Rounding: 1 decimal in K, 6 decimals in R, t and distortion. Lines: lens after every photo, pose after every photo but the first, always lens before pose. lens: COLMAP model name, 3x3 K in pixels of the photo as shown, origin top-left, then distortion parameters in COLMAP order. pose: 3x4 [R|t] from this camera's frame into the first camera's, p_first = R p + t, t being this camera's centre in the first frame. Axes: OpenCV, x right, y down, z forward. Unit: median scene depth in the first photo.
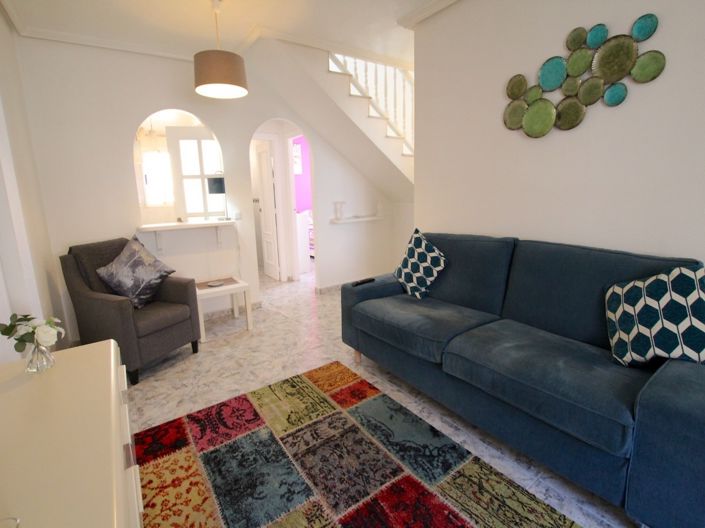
lens RADIAL K [[339.7, 0, 351.1], [0, 339.7, 250.1], [0, 0, 1]] dist [-0.031744, 0.001517]
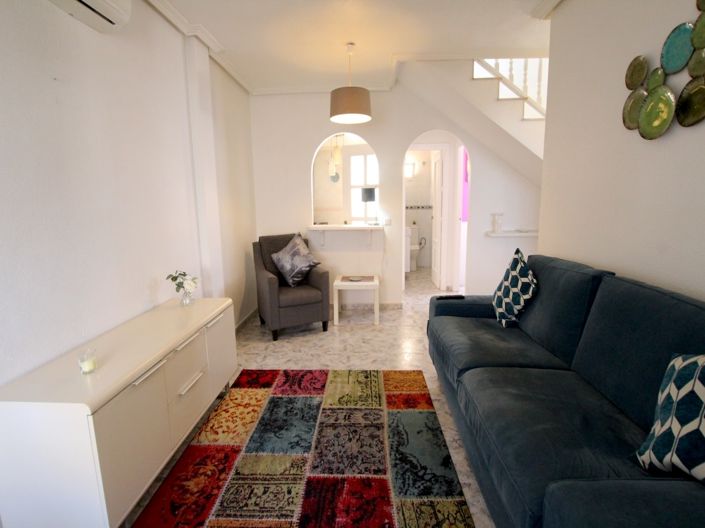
lens RADIAL K [[352.3, 0, 351.9], [0, 352.3, 250.6], [0, 0, 1]] dist [-0.036229, 0.002226]
pose [[0.791873, 0.103315, -0.601883, 0.471471], [-0.114334, 0.993240, 0.020067, -0.031565], [0.599888, 0.052925, 0.798332, 0.025576]]
